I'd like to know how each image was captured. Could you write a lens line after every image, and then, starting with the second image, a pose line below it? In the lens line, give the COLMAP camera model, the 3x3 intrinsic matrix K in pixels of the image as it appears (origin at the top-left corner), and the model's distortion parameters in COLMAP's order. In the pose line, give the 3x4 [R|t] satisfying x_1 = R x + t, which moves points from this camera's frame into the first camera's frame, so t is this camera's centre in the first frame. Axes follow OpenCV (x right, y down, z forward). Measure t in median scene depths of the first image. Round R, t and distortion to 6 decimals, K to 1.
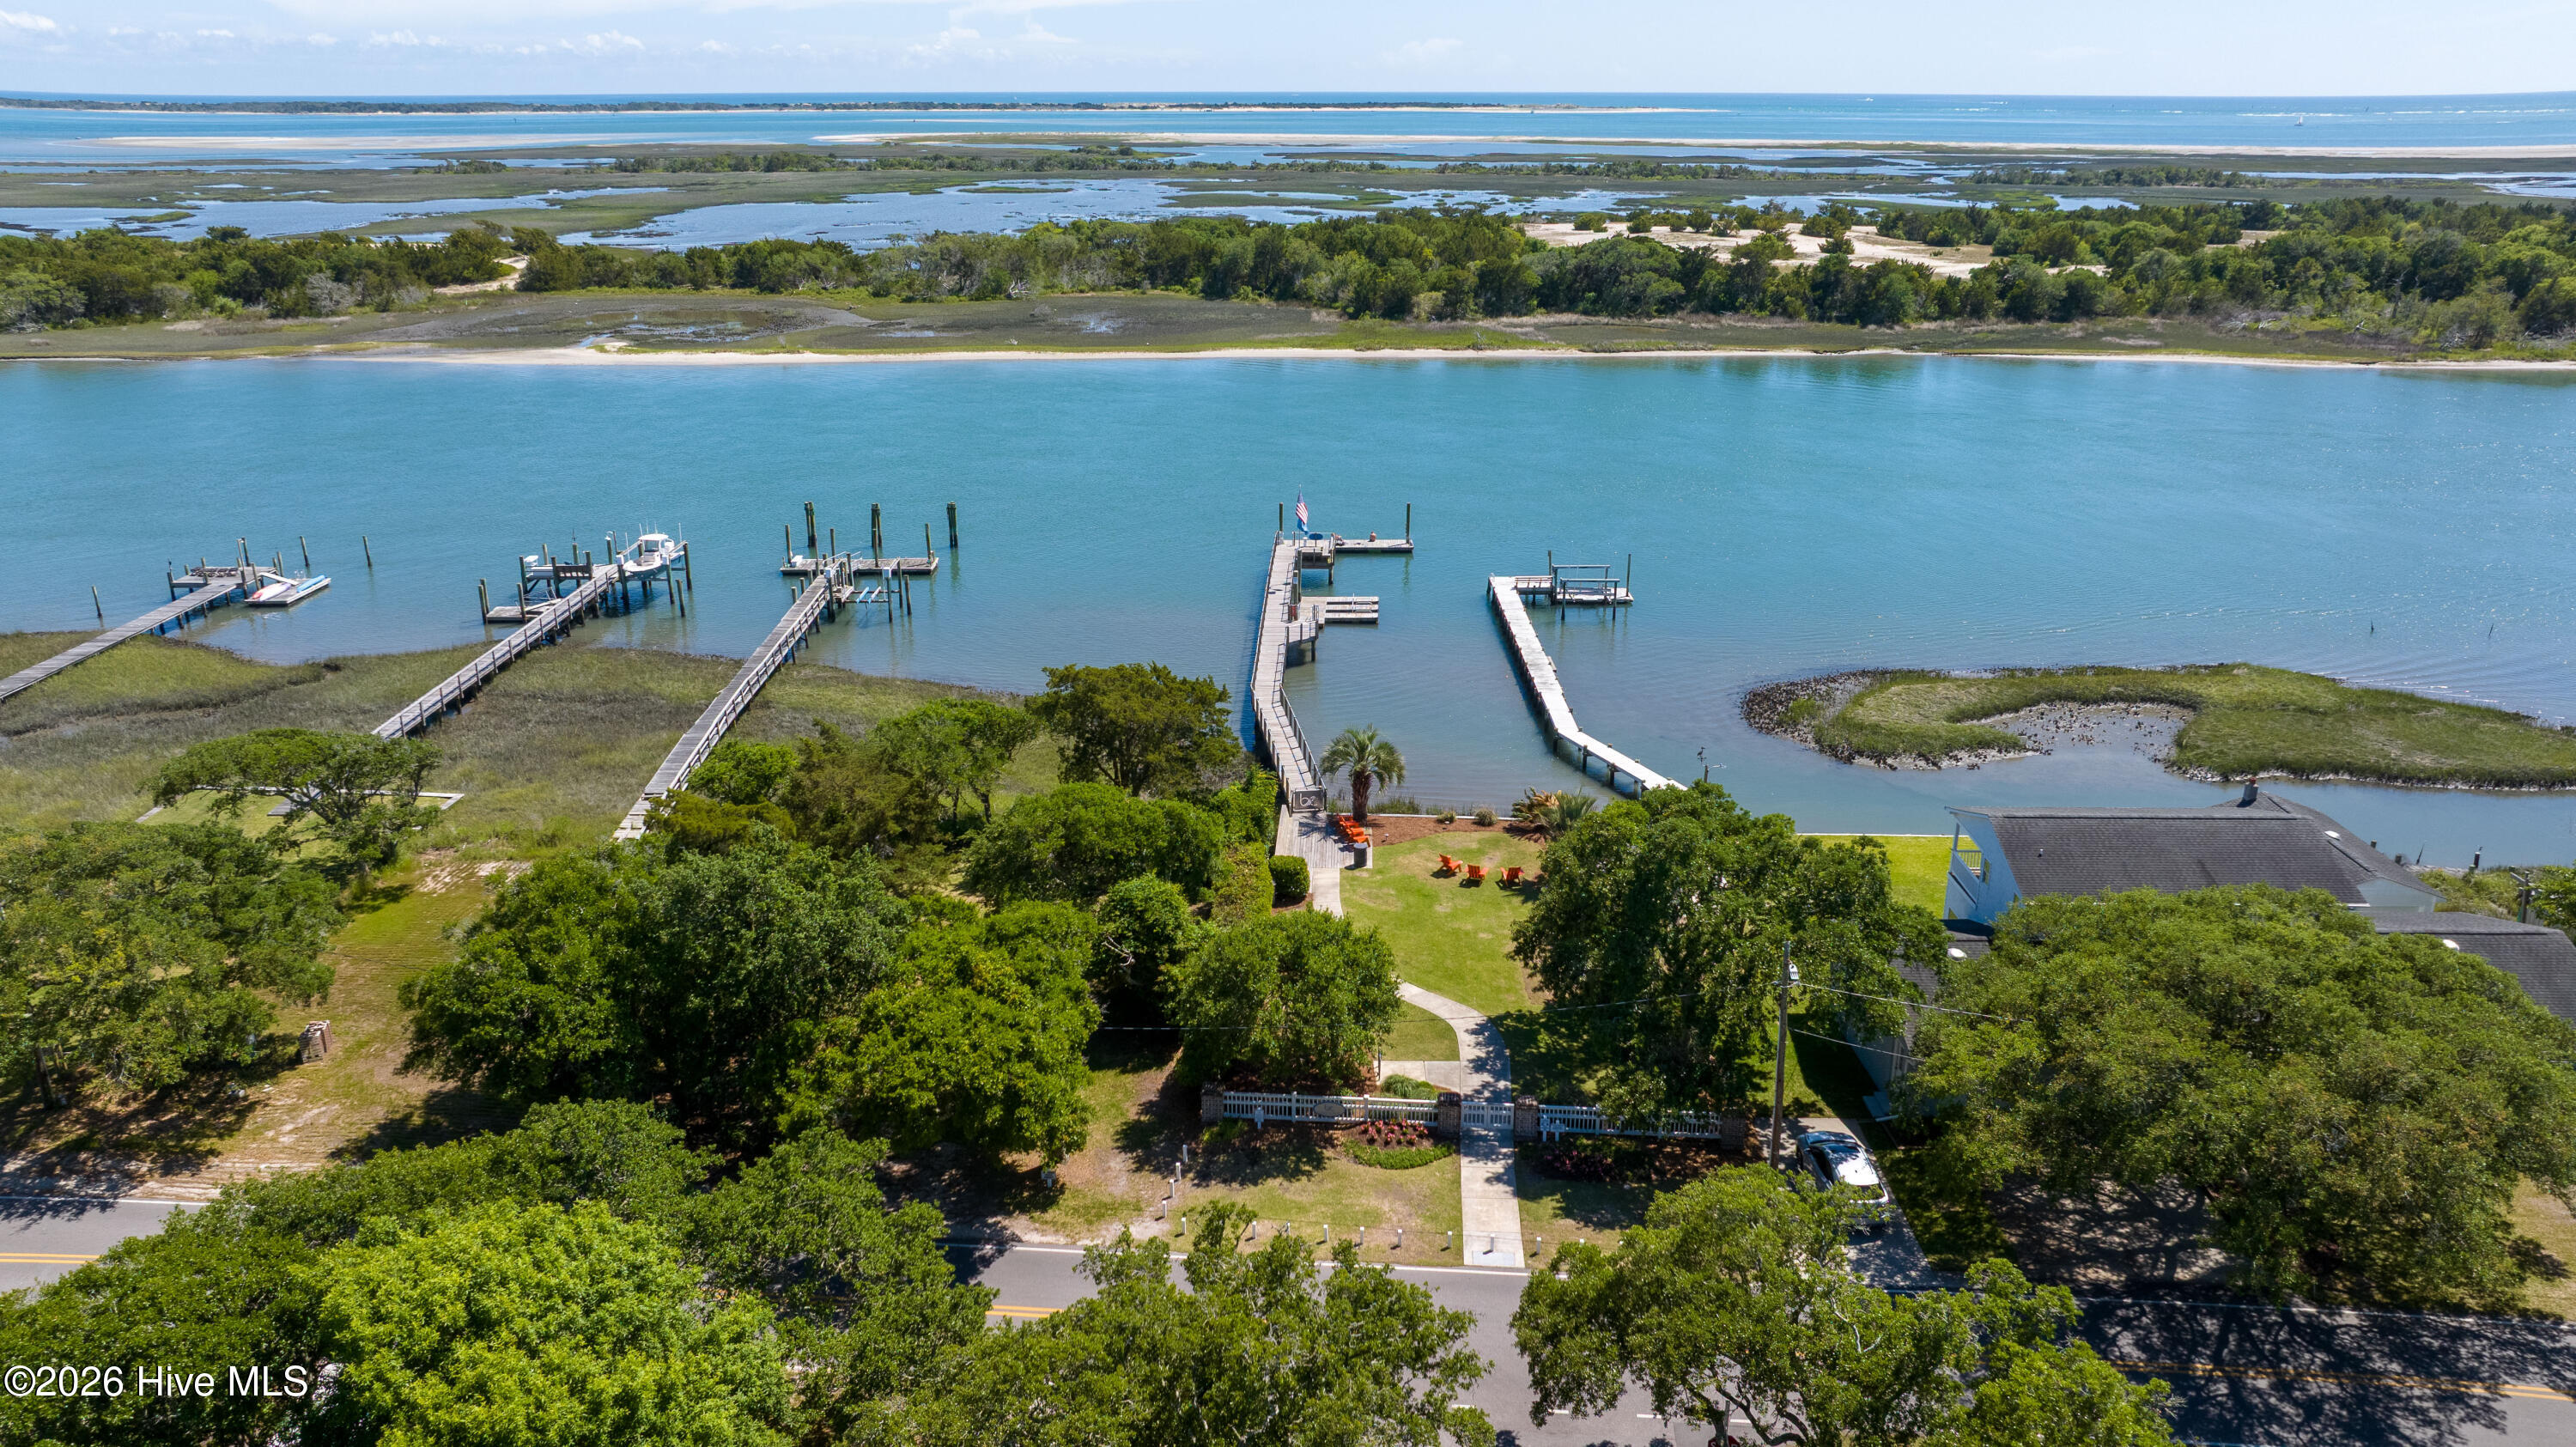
lens RADIAL K [[1814.9, 0, 1303.2], [0, 1814.9, 715.1], [0, 0, 1]] dist [-0.010425, -0.002349]
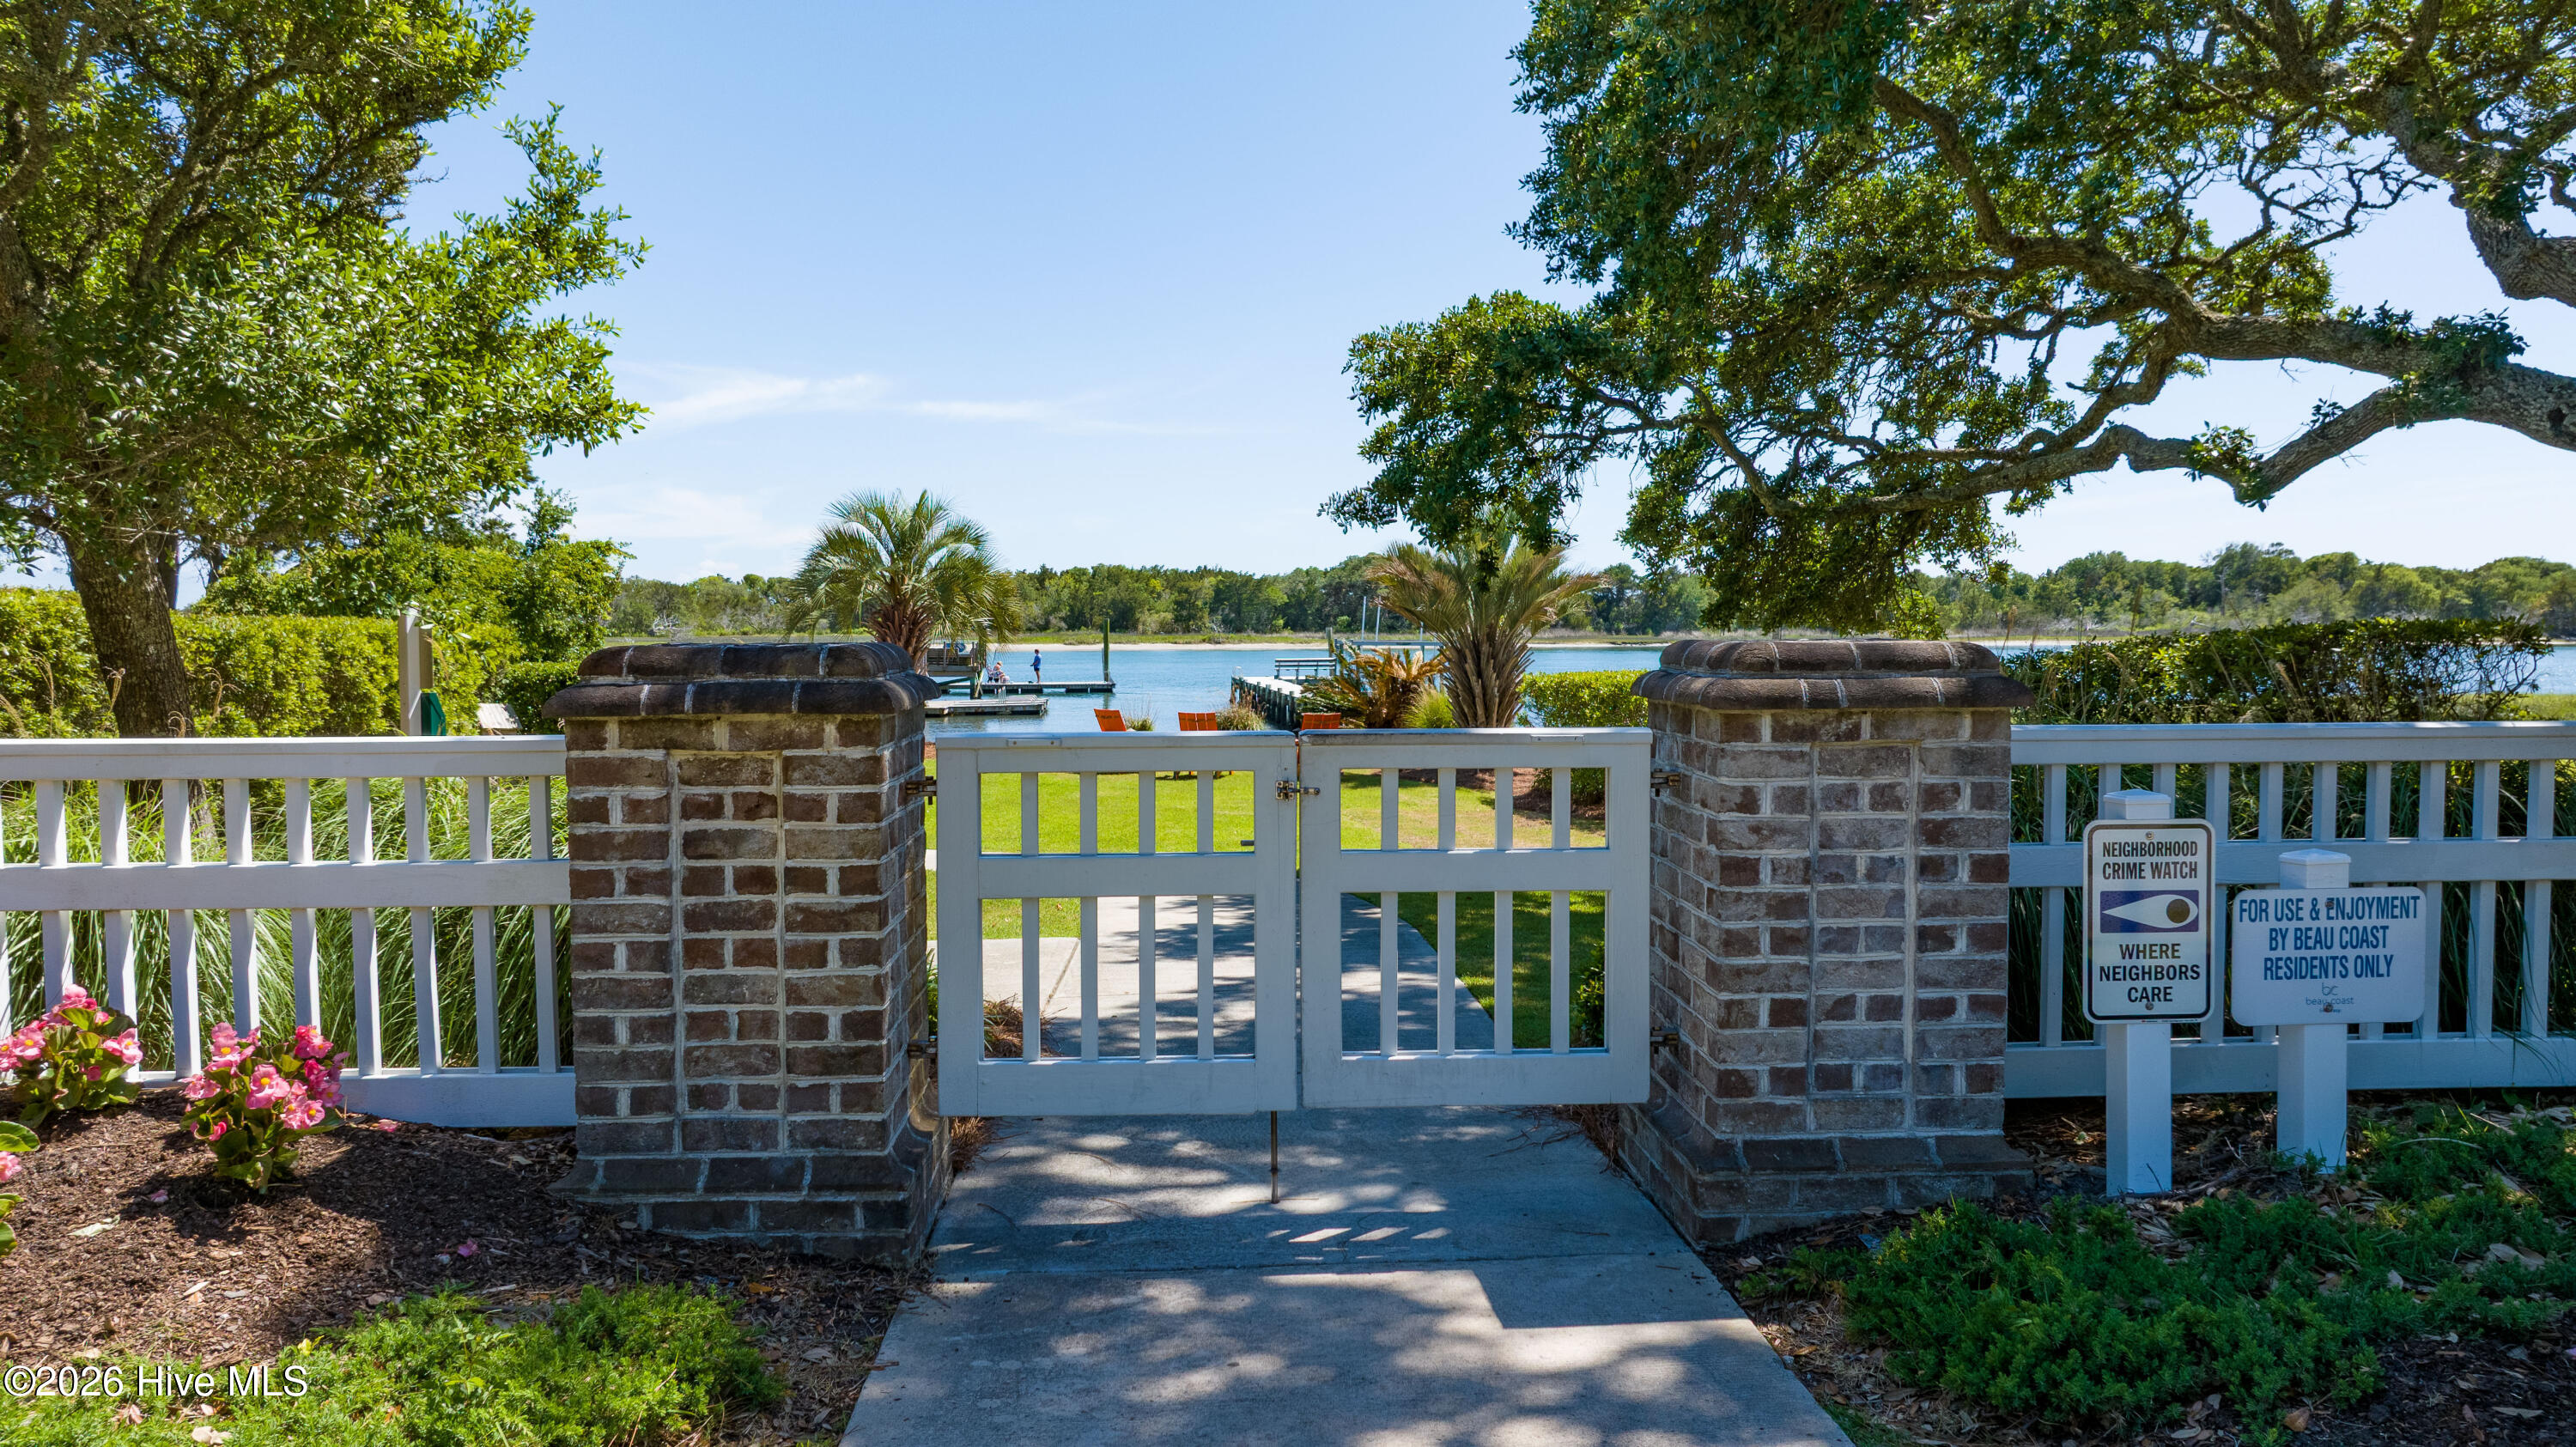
lens RADIAL K [[1814.9, 0, 1303.2], [0, 1814.9, 715.1], [0, 0, 1]] dist [-0.010425, -0.002349]
pose [[0.990280, -0.014158, 0.138365, 0.019264], [0.051554, 0.961309, -0.270605, 0.049150], [-0.129181, 0.275108, 0.952695, 0.196387]]
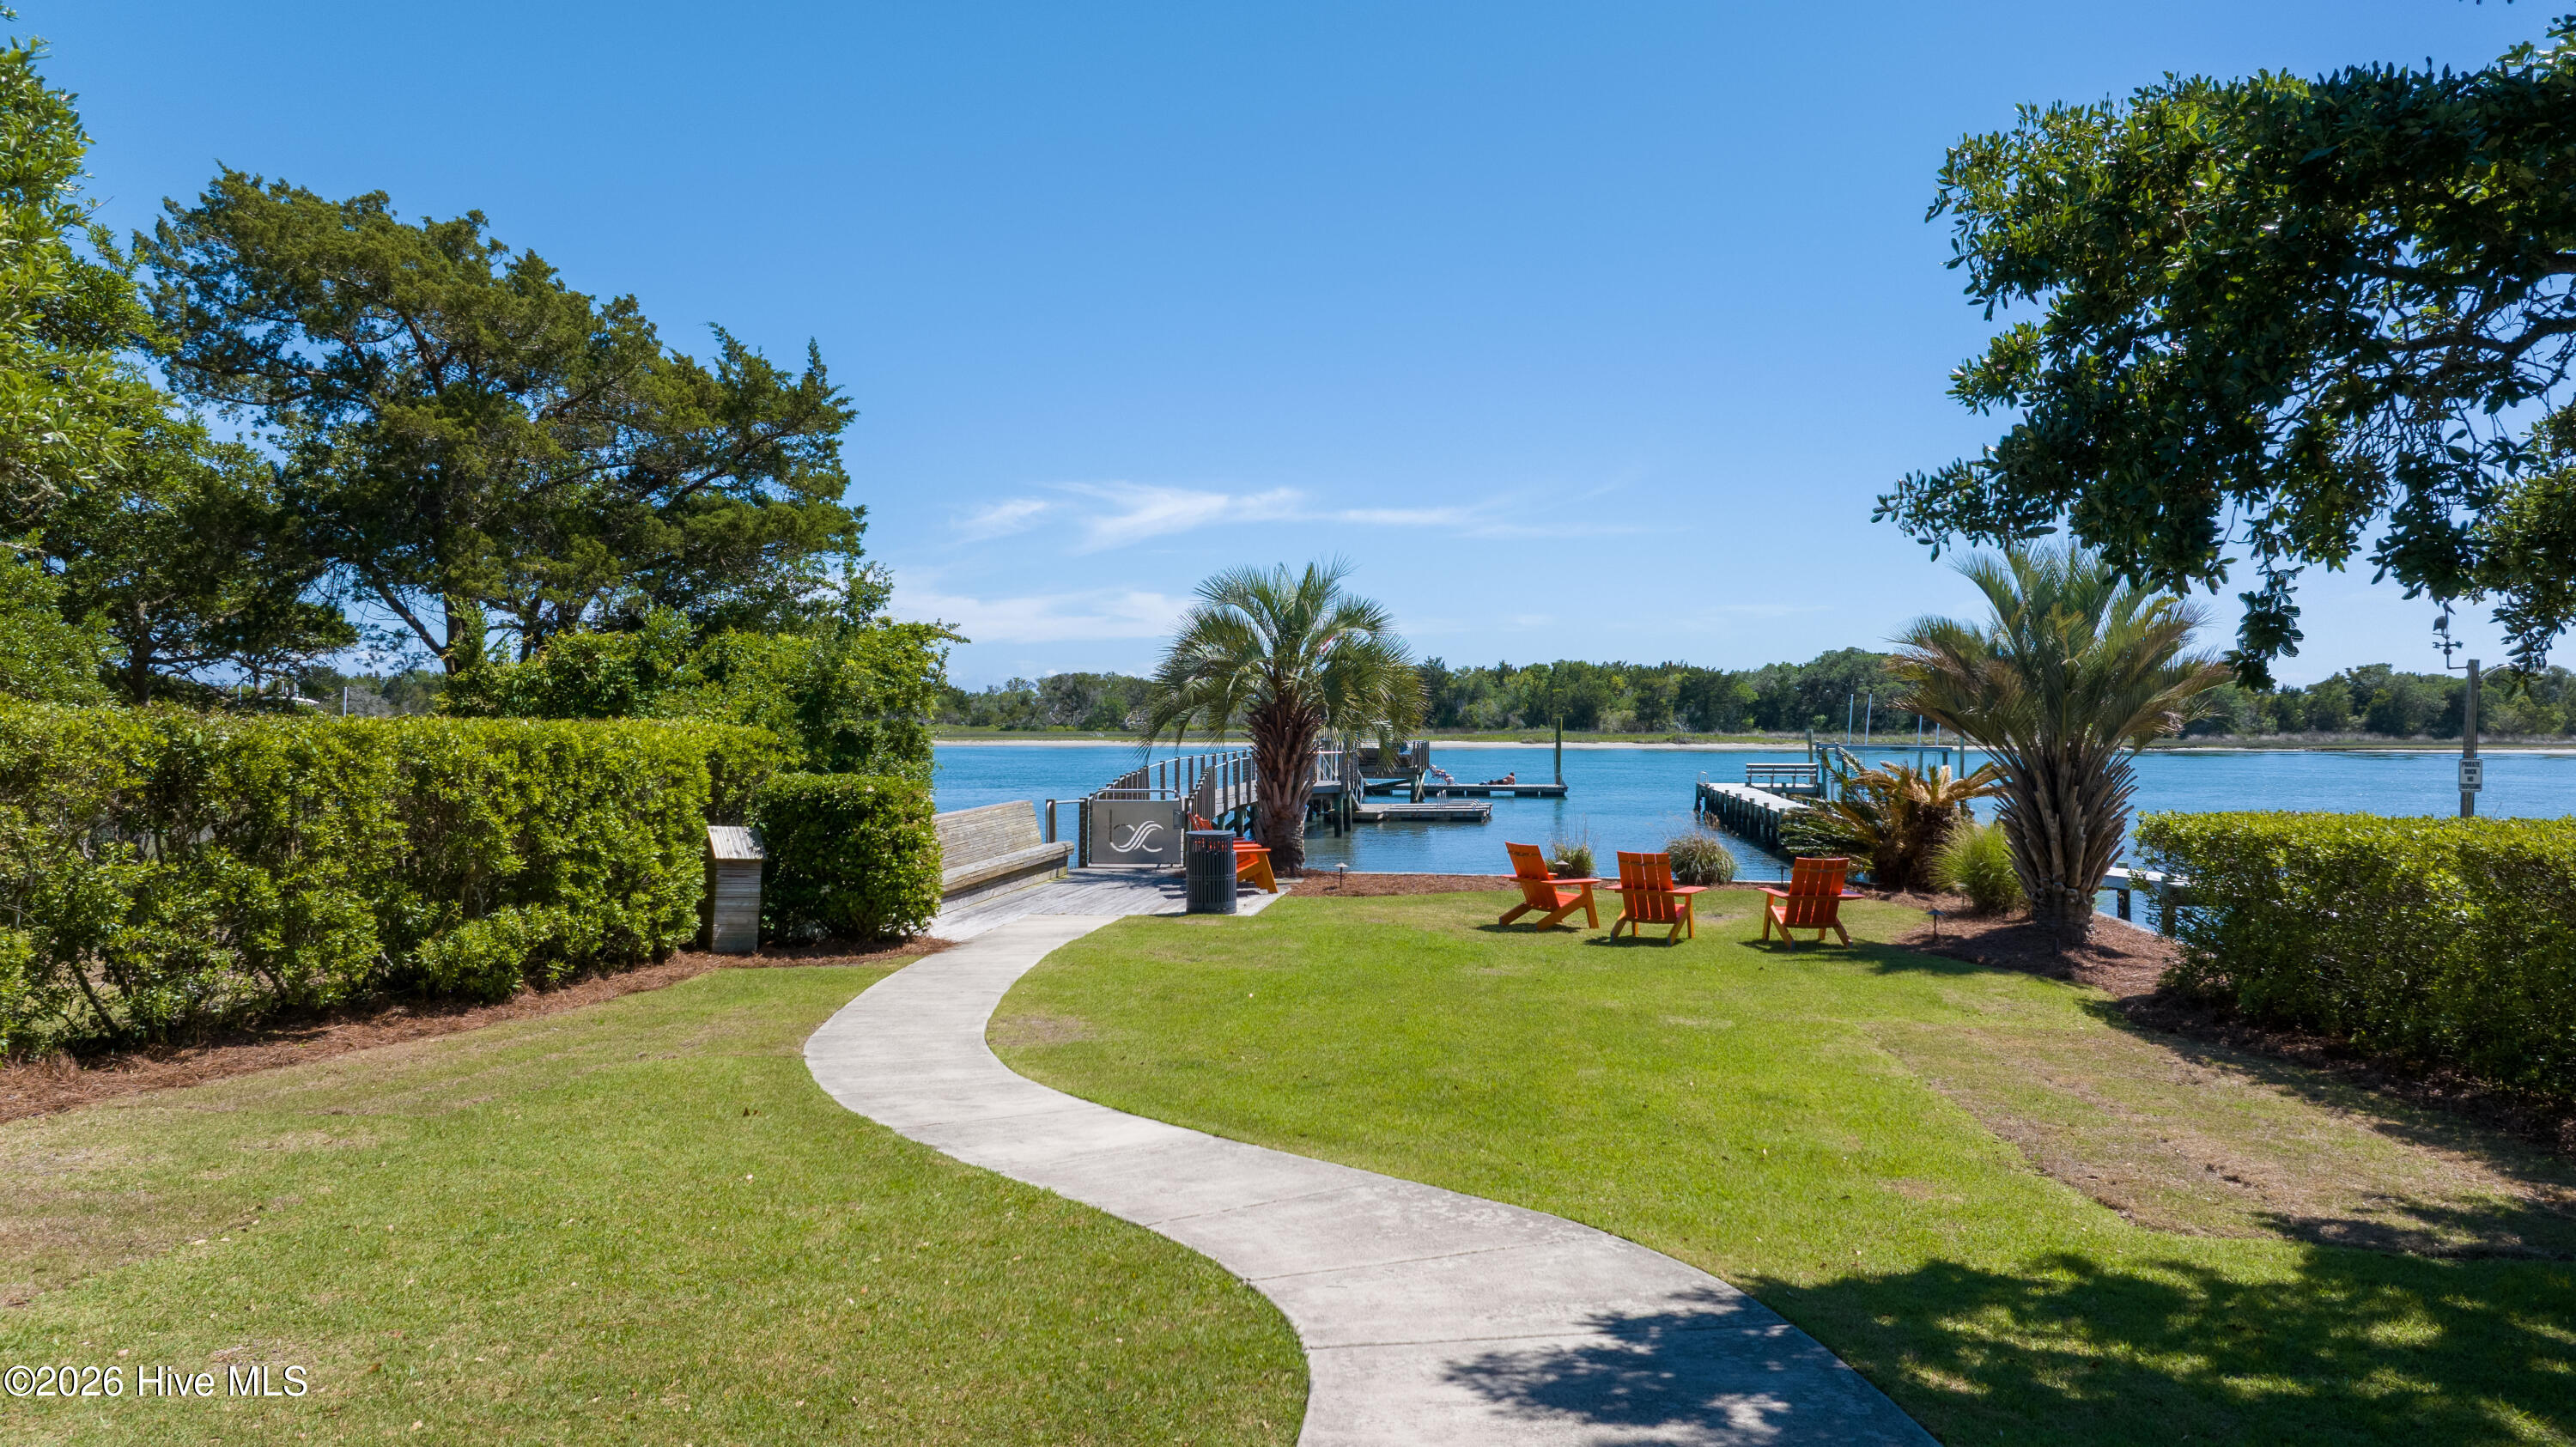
lens RADIAL K [[1814.9, 0, 1303.2], [0, 1814.9, 715.1], [0, 0, 1]] dist [-0.010425, -0.002349]
pose [[0.993448, -0.000883, -0.114285, 0.021848], [-0.036356, 0.945584, -0.323341, 0.041136], [0.108352, 0.325377, 0.939356, 0.218809]]
